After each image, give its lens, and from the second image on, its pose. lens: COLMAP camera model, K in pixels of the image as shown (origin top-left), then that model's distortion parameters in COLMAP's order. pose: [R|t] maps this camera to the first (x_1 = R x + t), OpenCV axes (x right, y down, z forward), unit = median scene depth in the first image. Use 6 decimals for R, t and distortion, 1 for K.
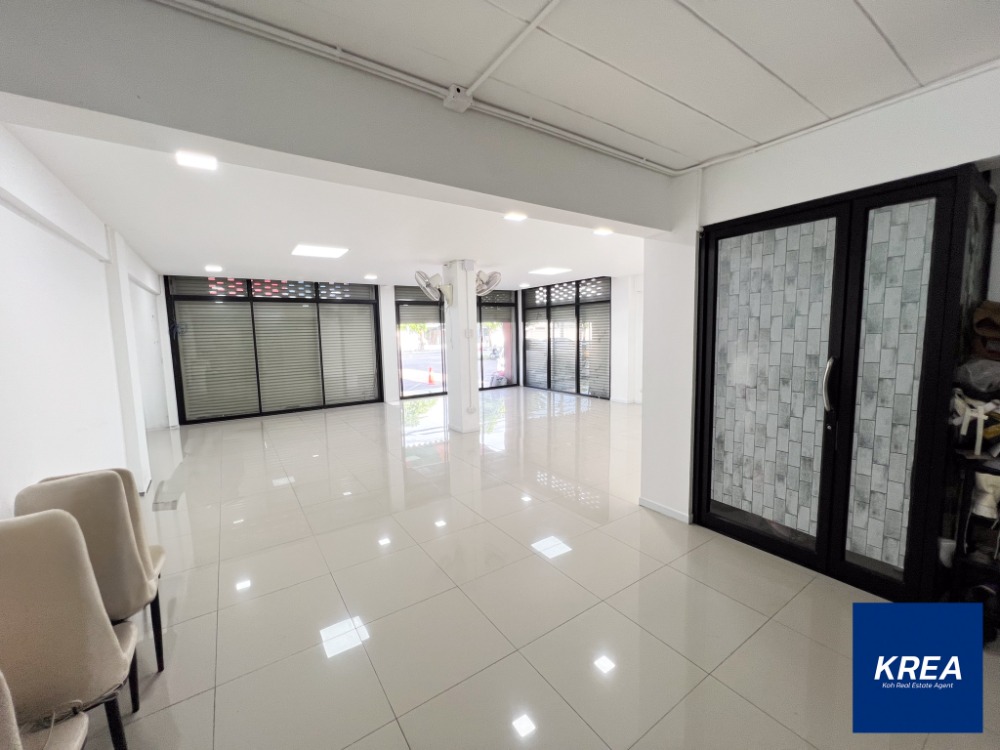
lens RADIAL K [[403.8, 0, 500.0], [0, 403.8, 375.0], [0, 0, 1]] dist [-0.002635, -0.000420]
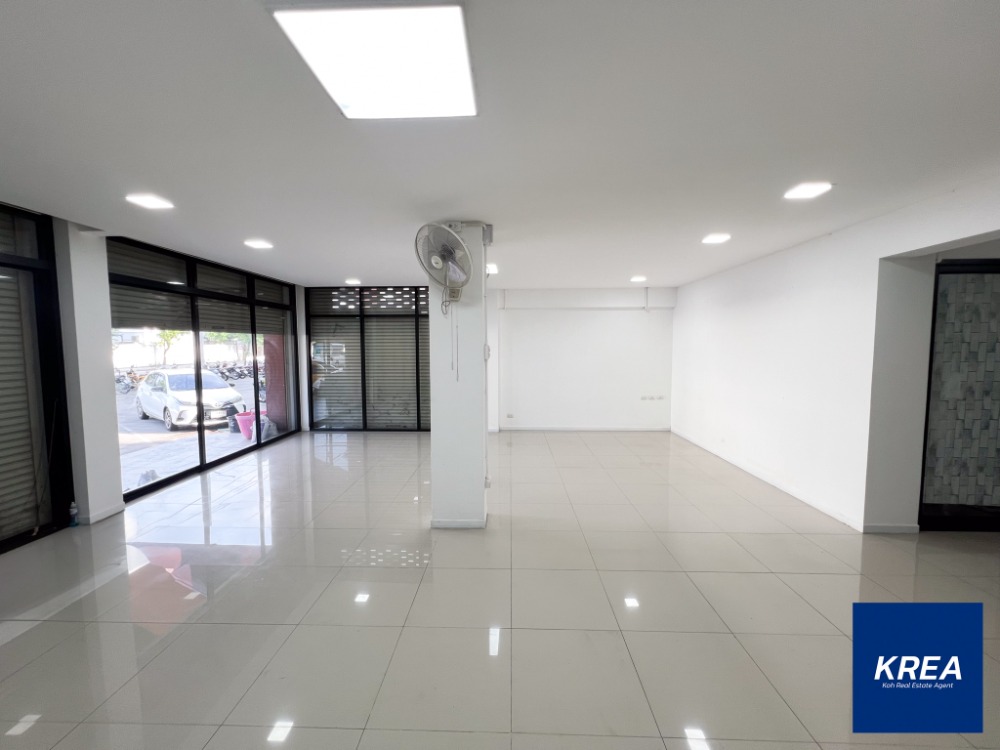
lens RADIAL K [[403.8, 0, 500.0], [0, 403.8, 375.0], [0, 0, 1]] dist [-0.002635, -0.000420]
pose [[0.588369, -0.031082, 0.807995, -1.028584], [0.073649, 0.997167, -0.015271, -0.112725], [-0.805232, 0.068493, 0.588991, 1.236421]]
